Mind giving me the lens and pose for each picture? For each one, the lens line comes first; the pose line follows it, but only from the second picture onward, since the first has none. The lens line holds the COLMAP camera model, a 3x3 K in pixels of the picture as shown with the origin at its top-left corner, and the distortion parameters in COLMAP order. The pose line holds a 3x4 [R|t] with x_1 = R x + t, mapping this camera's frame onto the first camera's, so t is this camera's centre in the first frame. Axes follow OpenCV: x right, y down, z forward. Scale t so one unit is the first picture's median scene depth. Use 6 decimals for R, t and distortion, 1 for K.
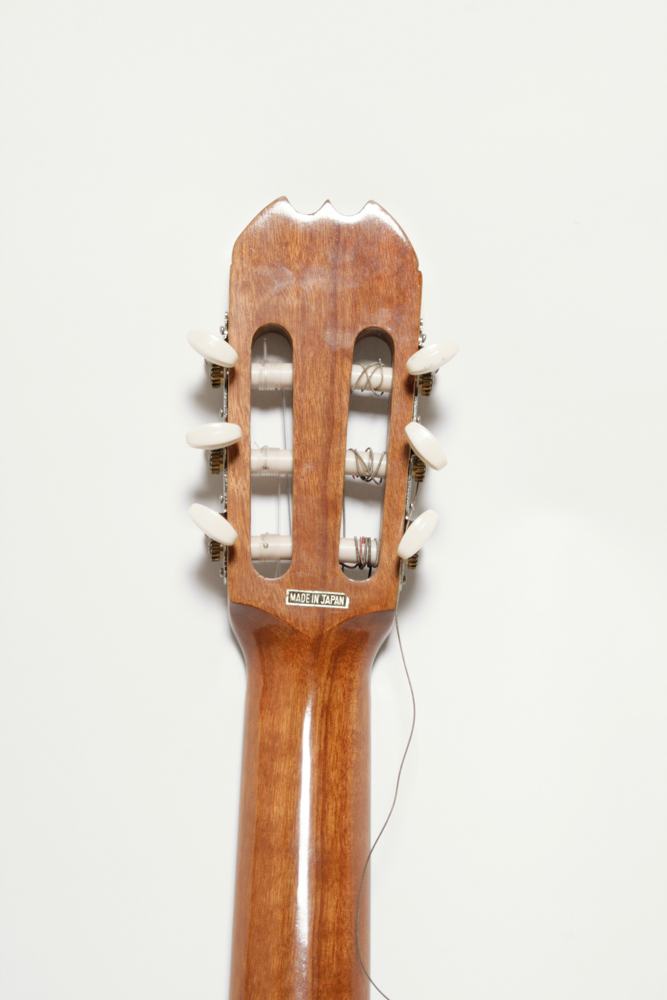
lens RADIAL K [[2361.7, 0, 332.2], [0, 2361.7, 498.8], [0, 0, 1]] dist [0.096846, 0.000000]
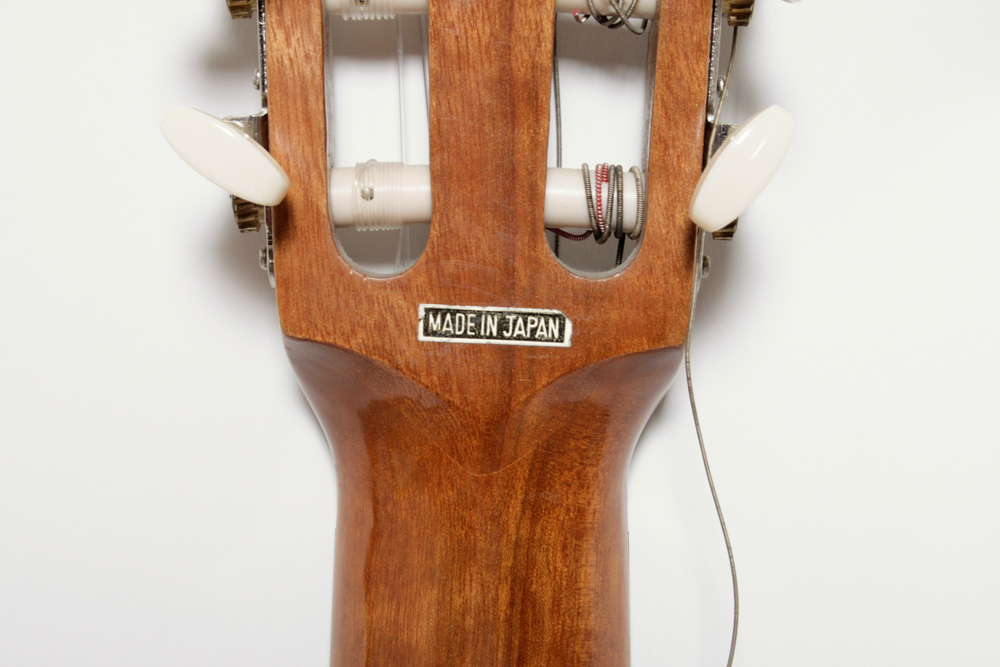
lens RADIAL K [[2361.7, 0, 501.1], [0, 2361.7, 331.9], [0, 0, 1]] dist [0.096846, 0.000000]
pose [[0.999182, -0.019567, -0.035380, 0.009309], [0.026133, 0.980277, 0.195893, -0.036659], [0.030849, -0.196657, 0.979987, 0.594651]]
